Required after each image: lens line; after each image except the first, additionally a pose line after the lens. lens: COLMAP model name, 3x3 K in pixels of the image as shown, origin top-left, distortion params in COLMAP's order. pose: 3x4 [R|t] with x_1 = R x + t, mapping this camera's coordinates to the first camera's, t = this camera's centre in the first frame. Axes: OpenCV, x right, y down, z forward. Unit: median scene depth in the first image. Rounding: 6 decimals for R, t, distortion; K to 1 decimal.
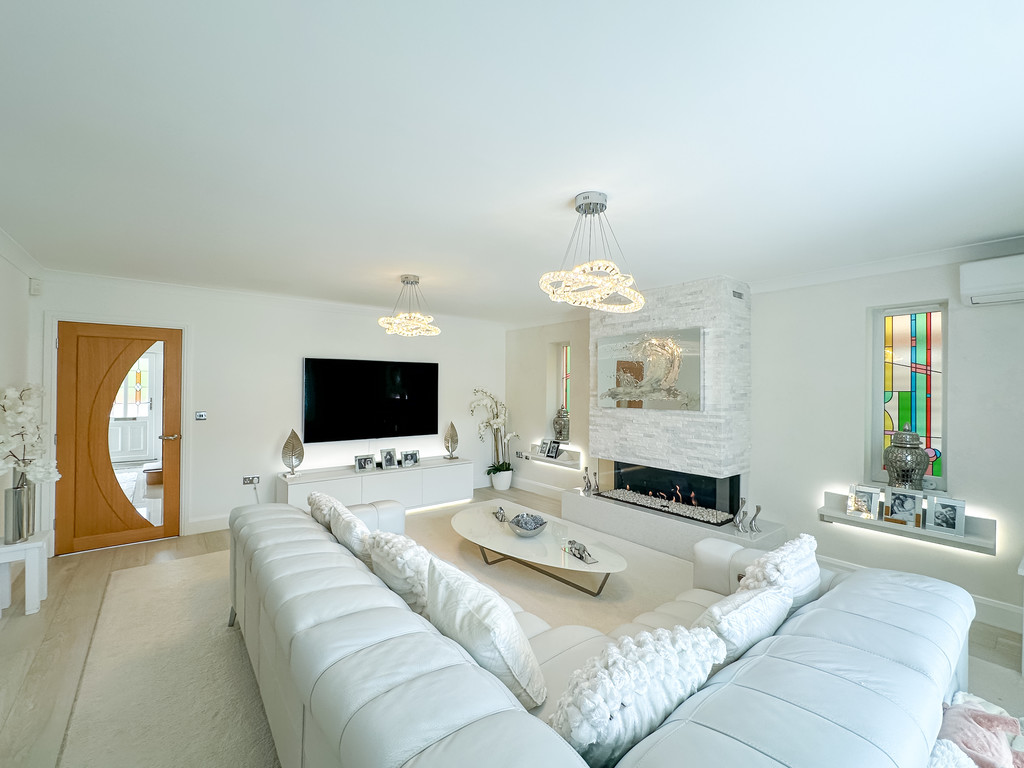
lens RADIAL K [[440.1, 0, 512.7], [0, 440.1, 387.8], [0, 0, 1]] dist [0.000993, 0.000306]
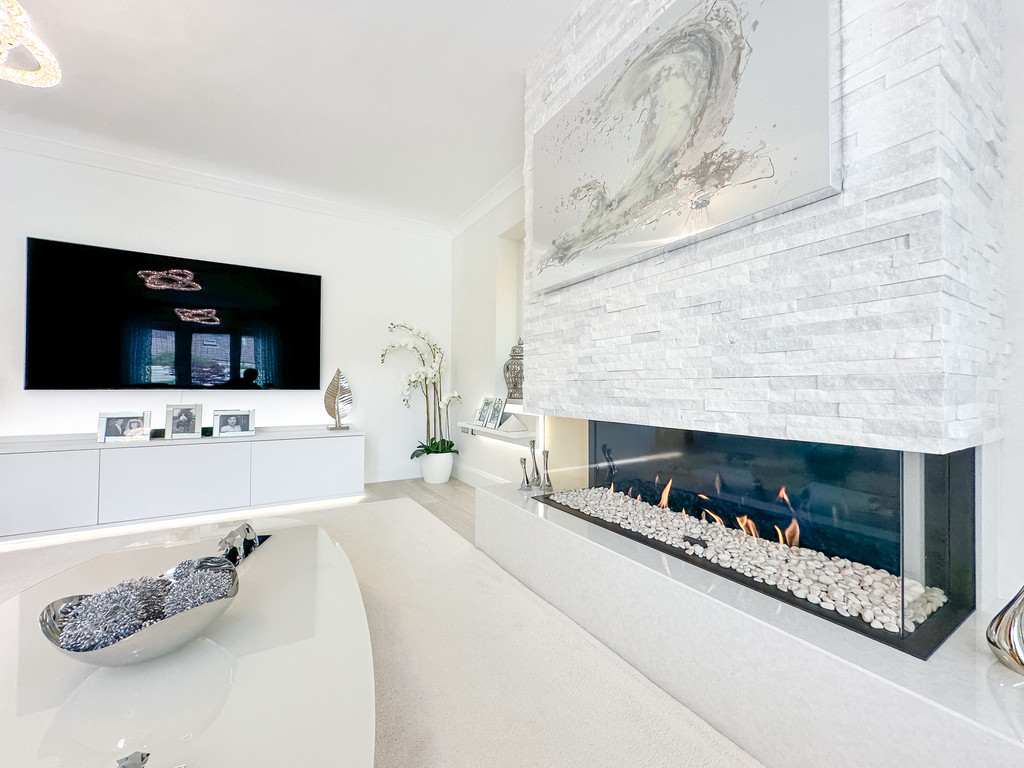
lens RADIAL K [[411.3, 0, 511.9], [0, 411.3, 386.7], [0, 0, 1]] dist [0.002322, -0.000028]
pose [[0.991737, -0.003983, -0.128229, 0.216198], [0.003552, 0.999987, -0.003588, 0.131216], [0.128241, 0.003103, 0.991738, 0.582930]]
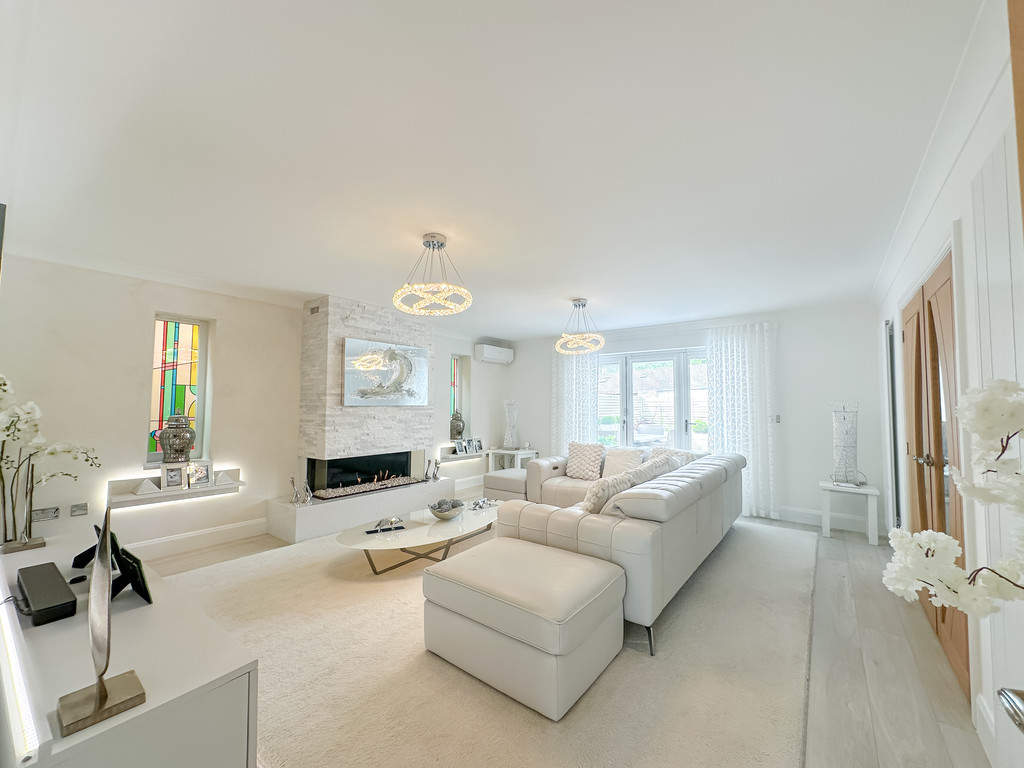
lens RADIAL K [[411.3, 0, 511.9], [0, 411.3, 379.9], [0, 0, 1]] dist [0.002322, -0.000028]
pose [[-0.236032, 0.009593, 0.971698, -0.779188], [-0.049121, 0.998555, -0.021790, -0.014677], [-0.970503, -0.052874, -0.235220, 0.827917]]
